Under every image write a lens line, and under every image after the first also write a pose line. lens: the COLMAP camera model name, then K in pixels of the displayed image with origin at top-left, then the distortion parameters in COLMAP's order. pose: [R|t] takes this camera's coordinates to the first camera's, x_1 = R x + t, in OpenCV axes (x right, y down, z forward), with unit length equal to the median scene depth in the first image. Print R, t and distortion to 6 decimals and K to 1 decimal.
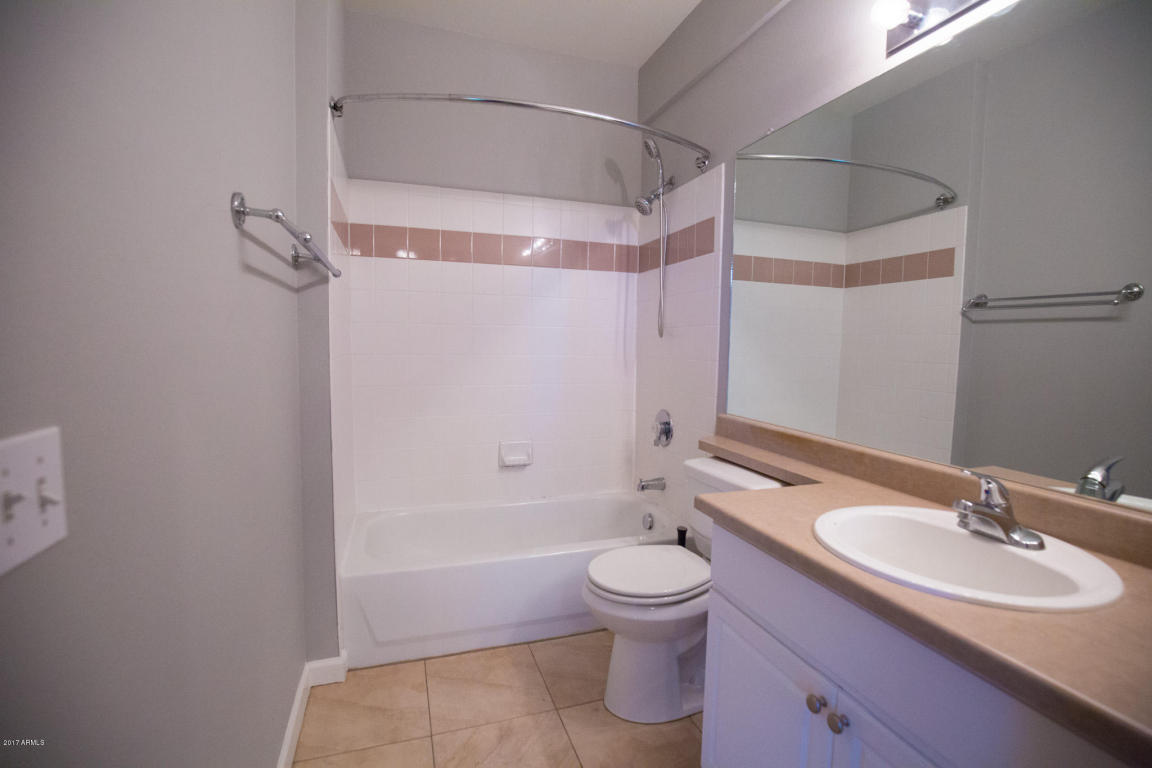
lens RADIAL K [[525.0, 0, 576.3], [0, 525.0, 380.5], [0, 0, 1]] dist [-0.039257, 0.006403]
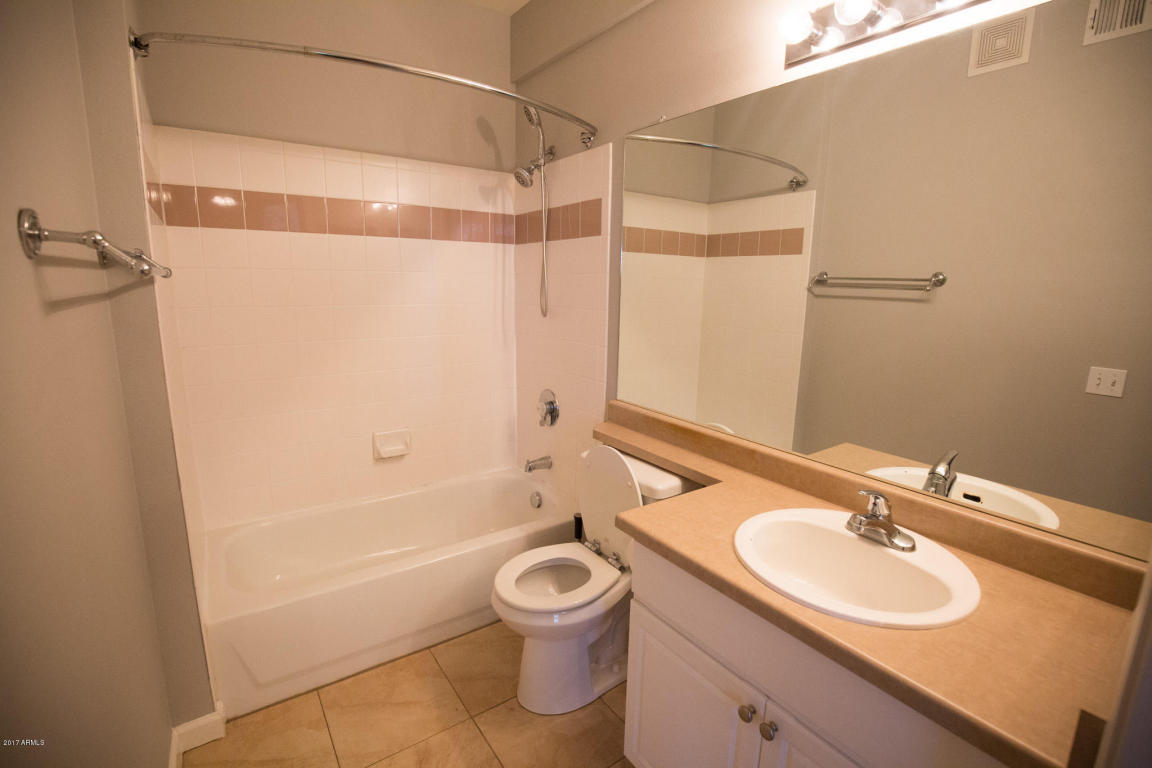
lens RADIAL K [[526.4, 0, 579.6], [0, 526.4, 380.0], [0, 0, 1]] dist [-0.040667, 0.007101]
pose [[0.958535, -0.052515, 0.280094, -0.055151], [0.020207, 0.992925, 0.117010, -0.079514], [-0.284257, -0.106499, 0.952815, 0.040661]]
